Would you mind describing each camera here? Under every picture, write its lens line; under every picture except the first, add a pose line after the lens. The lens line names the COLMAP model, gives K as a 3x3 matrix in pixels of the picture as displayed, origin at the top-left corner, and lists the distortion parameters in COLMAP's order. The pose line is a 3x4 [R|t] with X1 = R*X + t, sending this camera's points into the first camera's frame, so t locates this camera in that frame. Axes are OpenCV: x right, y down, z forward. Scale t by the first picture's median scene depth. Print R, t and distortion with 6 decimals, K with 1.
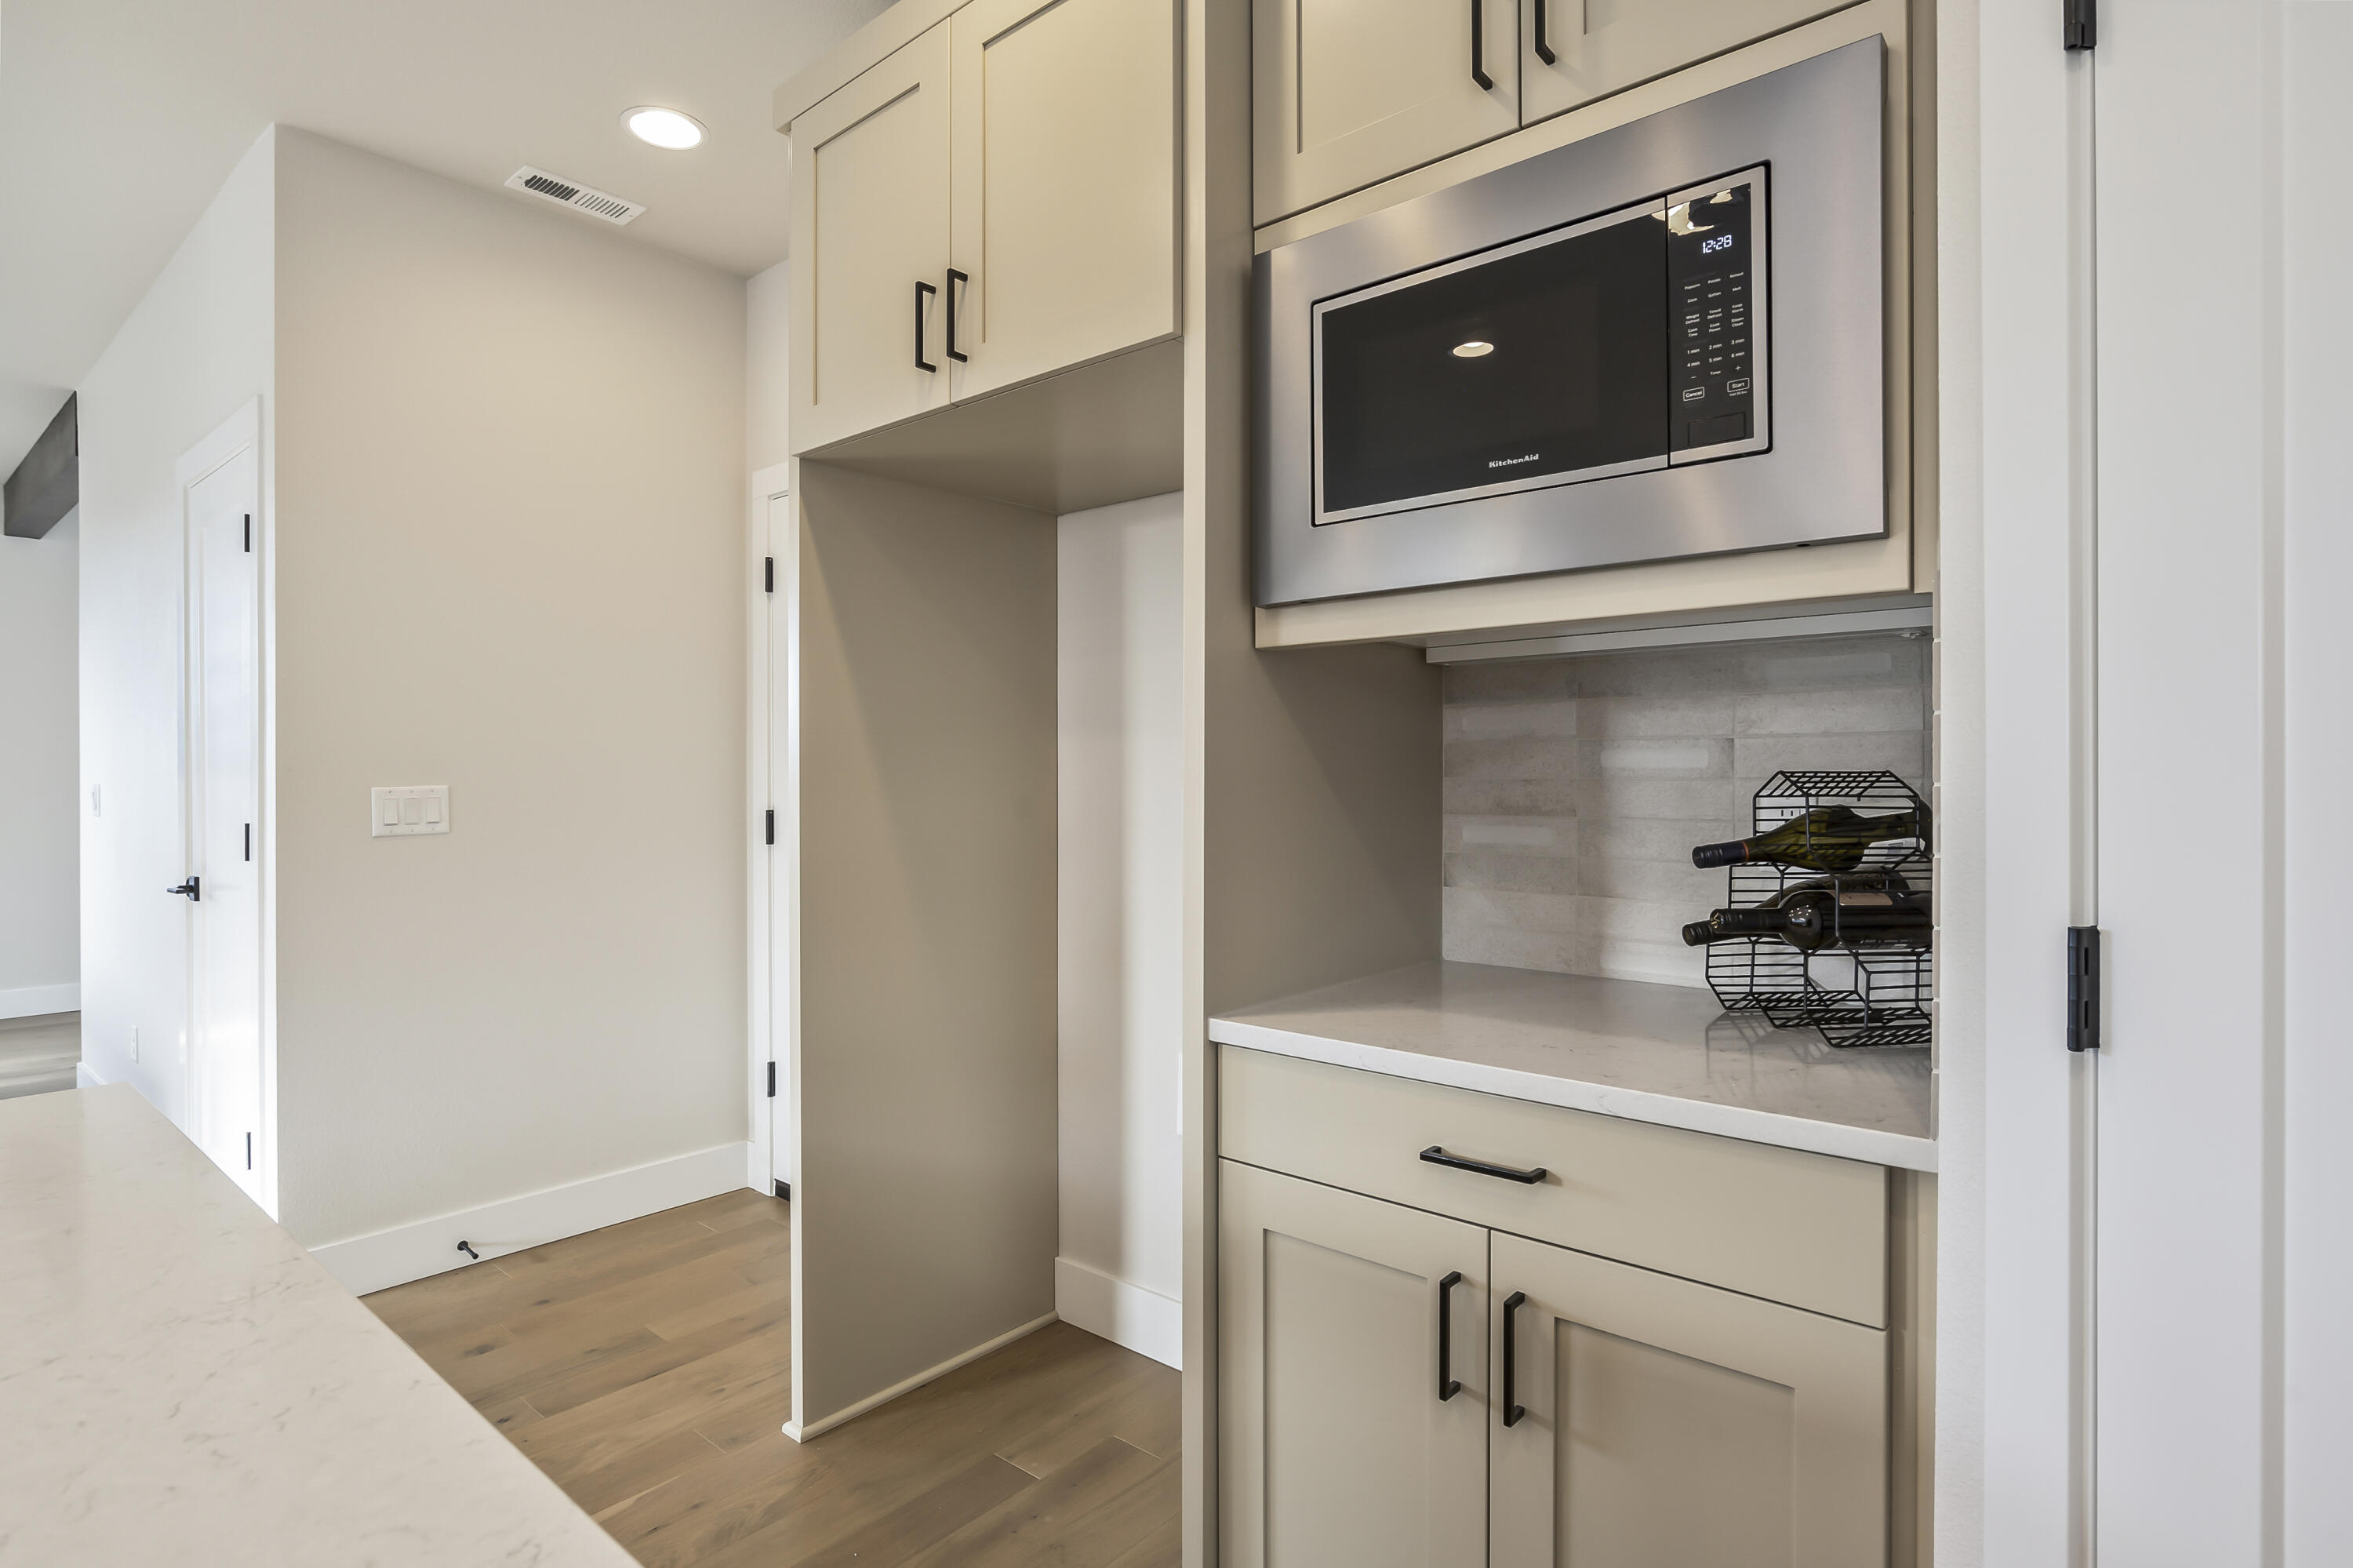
lens RADIAL K [[1181.8, 0, 1178.9], [0, 1181.8, 773.0], [0, 0, 1]] dist [-0.019790, 0.000383]
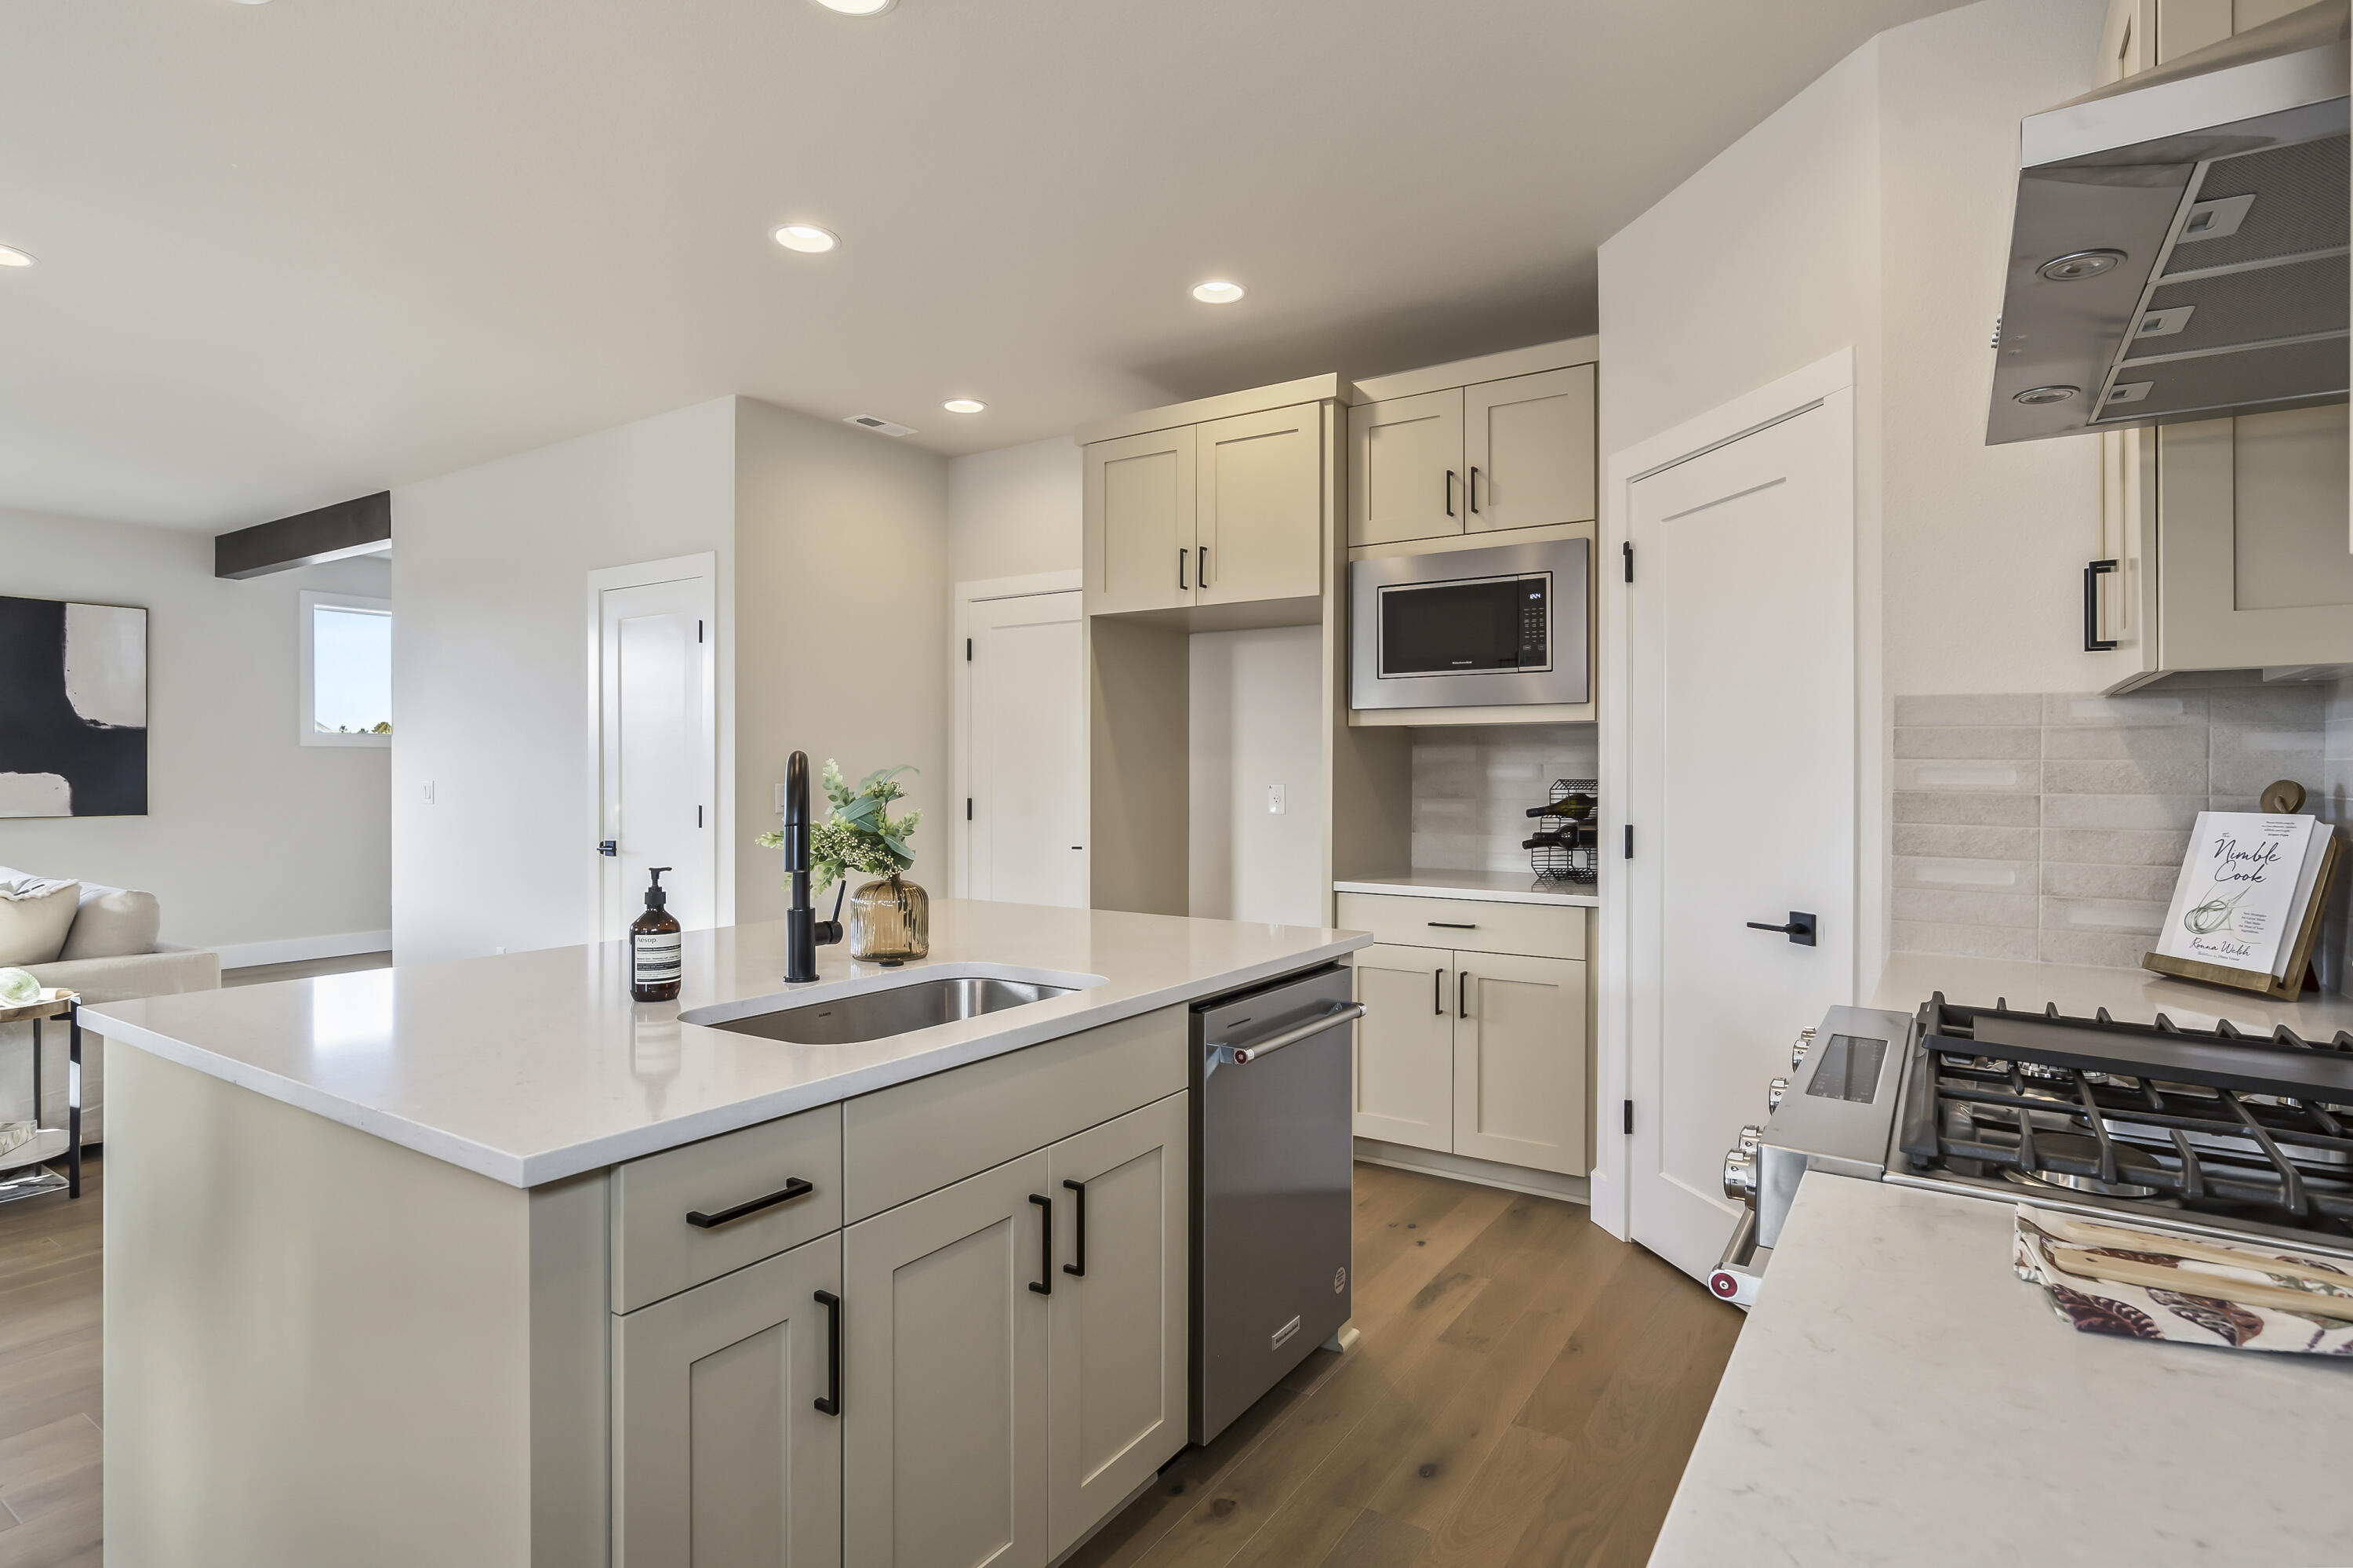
lens RADIAL K [[1200.7, 0, 1179.1], [0, 1200.7, 765.9], [0, 0, 1]] dist [-0.016579, 0.000201]
pose [[0.991574, 0.003128, 0.129506, -0.620895], [-0.002733, 0.999991, -0.003230, -0.019025], [-0.129515, 0.002849, 0.991573, -1.422758]]
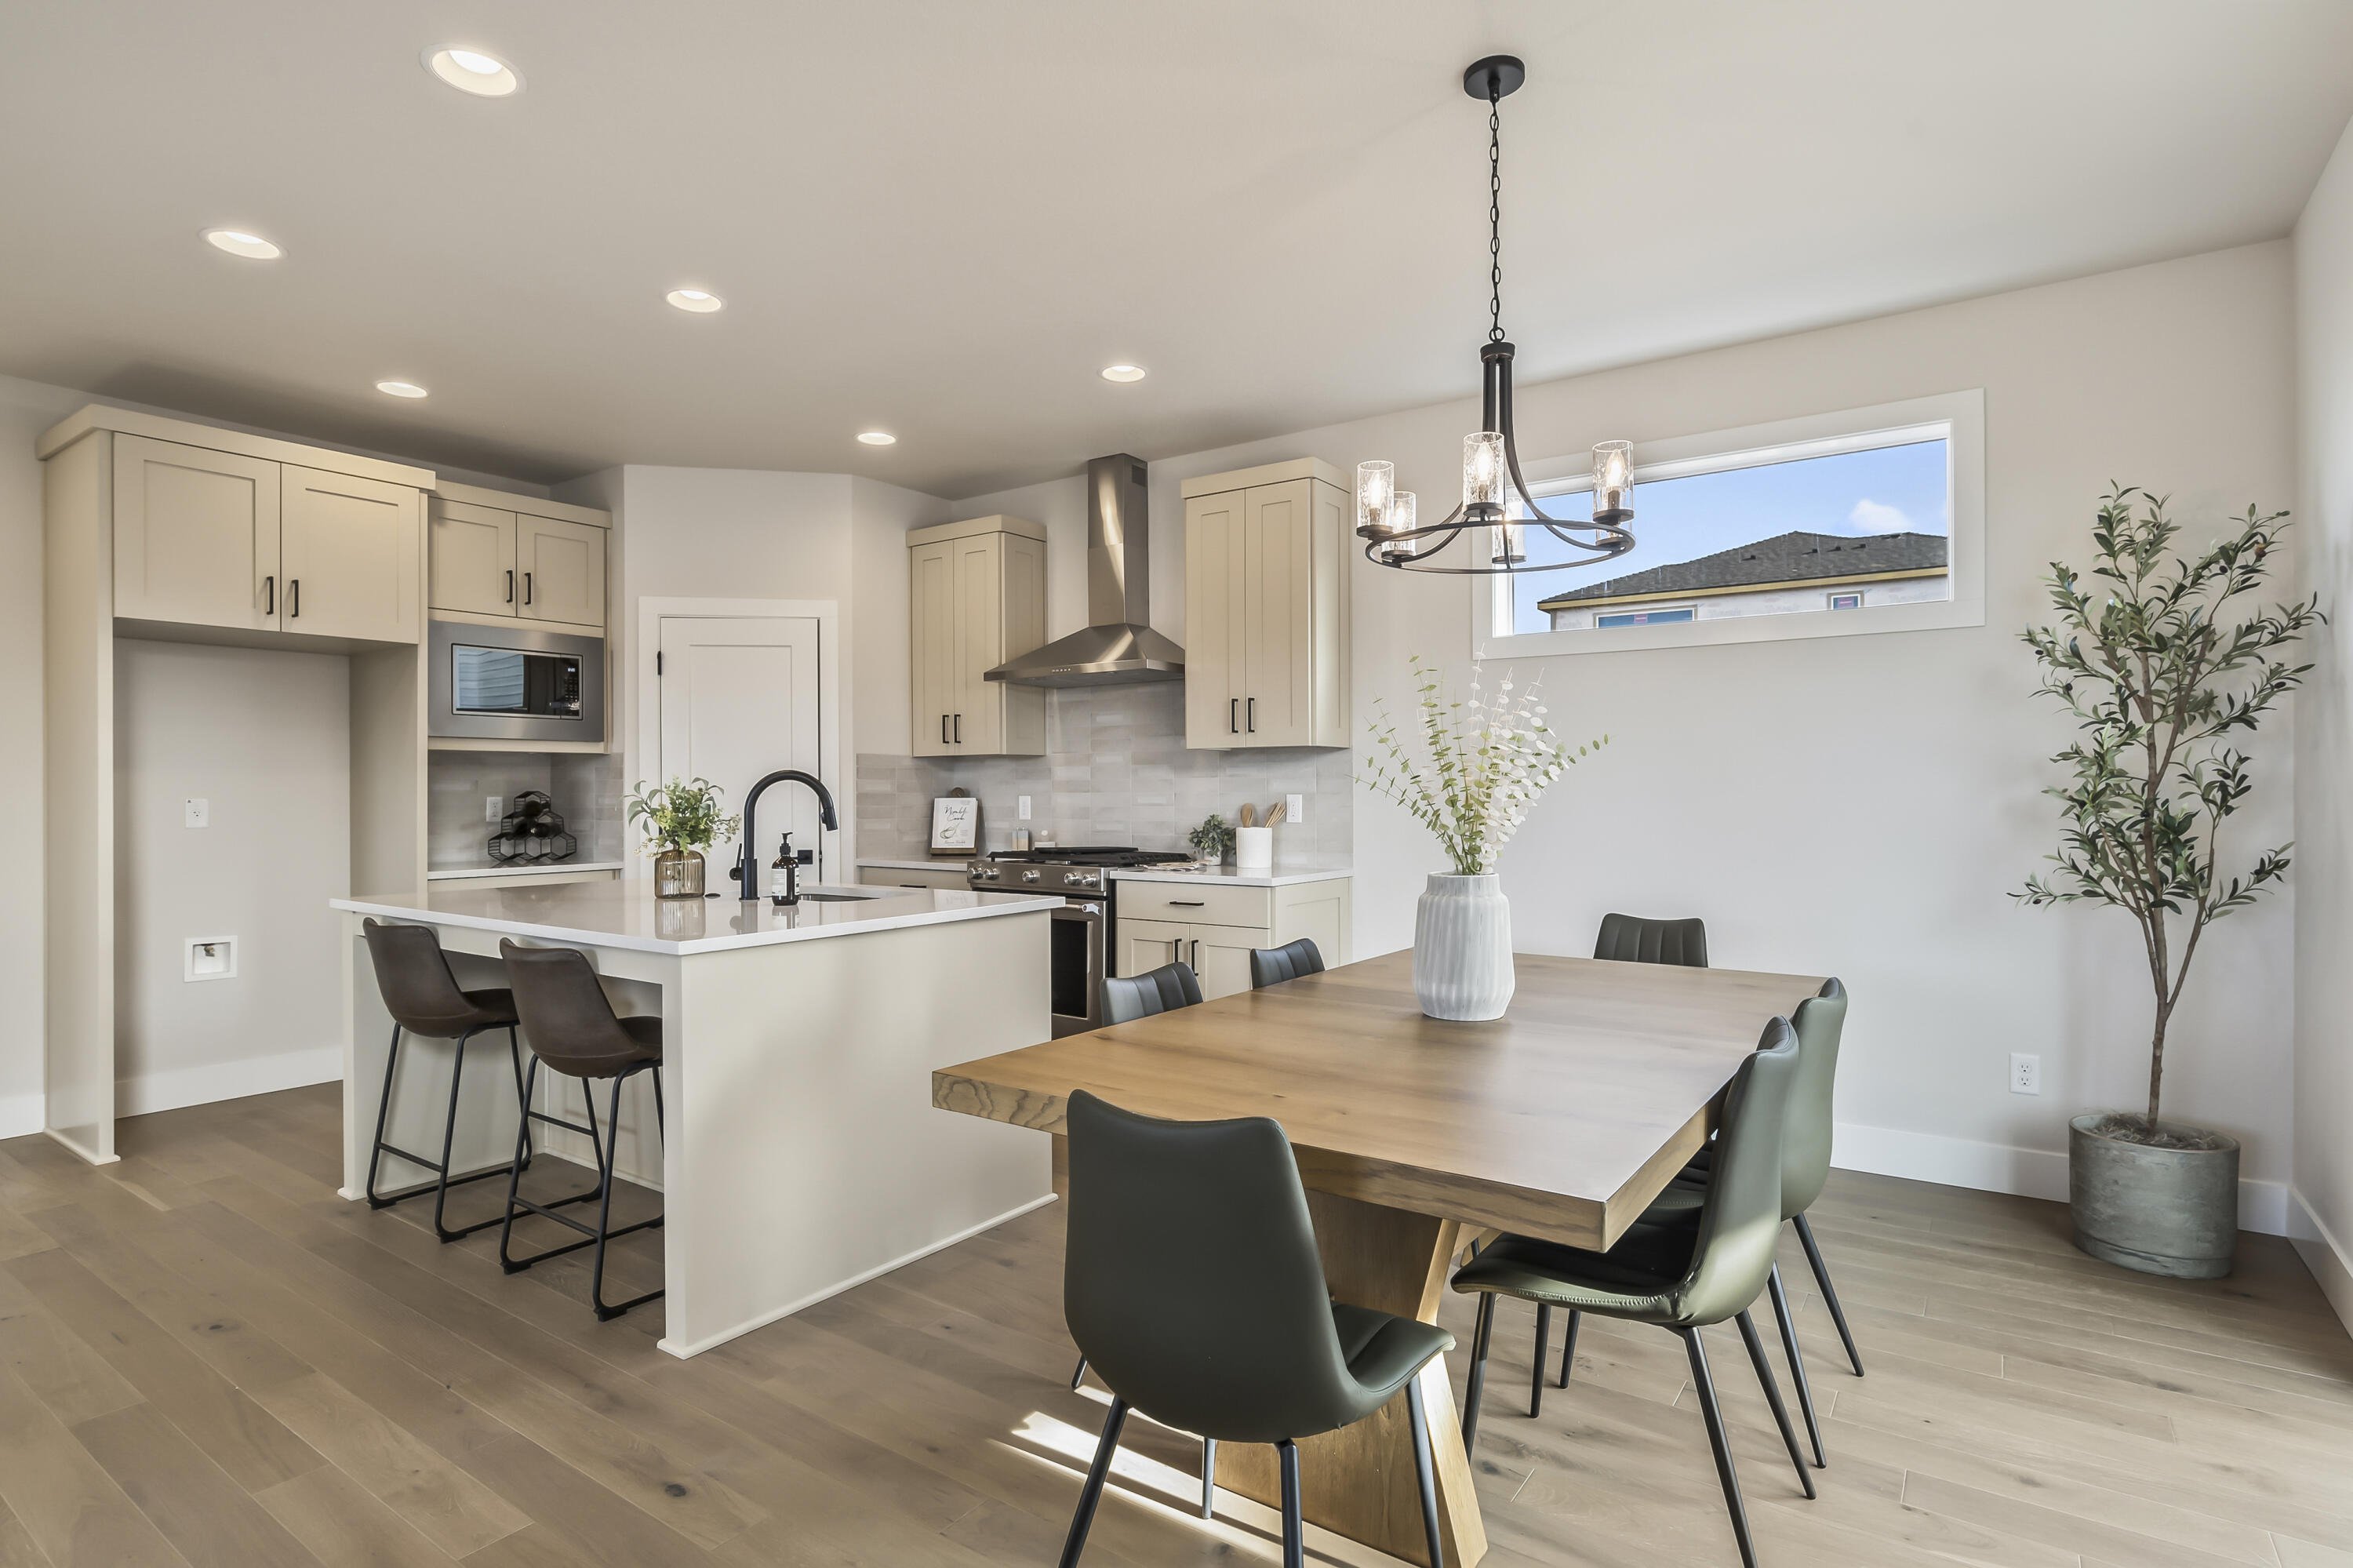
lens RADIAL K [[1176.0, 0, 1179.2], [0, 1176.0, 791.5], [0, 0, 1]] dist [-0.031787, 0.020459]
pose [[-0.097686, 0.001644, 0.995216, -3.234549], [0.003114, 0.999994, -0.001346, 0.011076], [-0.995212, 0.002968, -0.097691, -0.652592]]
